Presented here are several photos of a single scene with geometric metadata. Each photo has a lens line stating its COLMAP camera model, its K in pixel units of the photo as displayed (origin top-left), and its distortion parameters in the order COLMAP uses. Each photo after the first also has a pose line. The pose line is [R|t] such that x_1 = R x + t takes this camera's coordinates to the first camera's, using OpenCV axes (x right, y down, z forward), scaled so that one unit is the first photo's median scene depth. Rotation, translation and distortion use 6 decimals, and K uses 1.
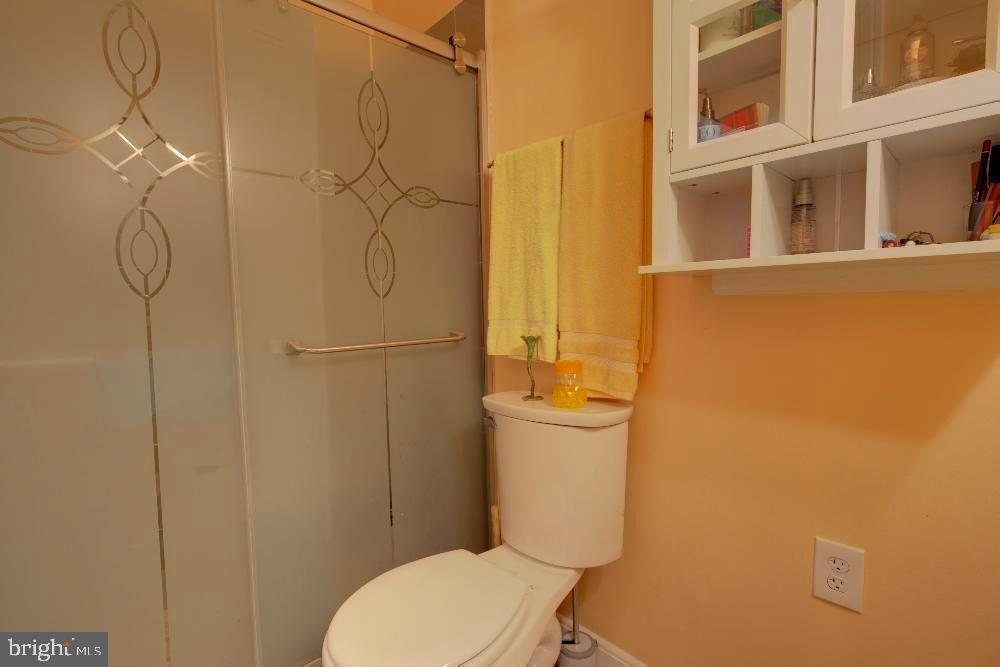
lens RADIAL K [[467.9, 0, 500.1], [0, 467.9, 335.5], [0, 0, 1]] dist [0.026866, -0.018972]
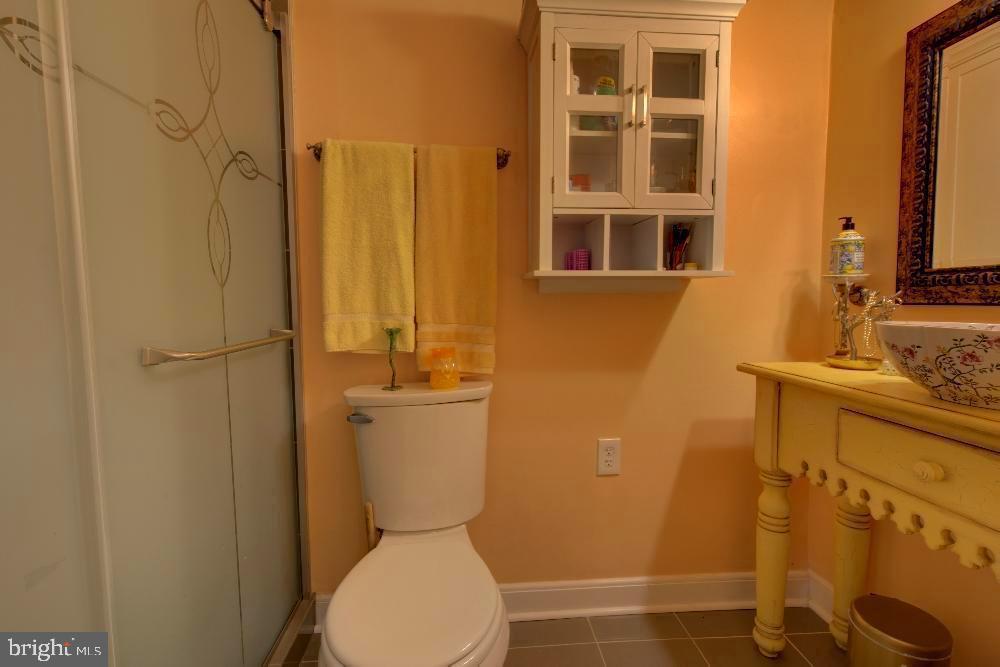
lens RADIAL K [[467.9, 0, 500.1], [0, 467.9, 335.5], [0, 0, 1]] dist [0.026866, -0.018972]
pose [[0.626483, -0.046031, 0.778074, -0.604383], [0.047132, 0.998665, 0.021132, 0.006473], [-0.778009, 0.023433, 0.627816, 0.161545]]
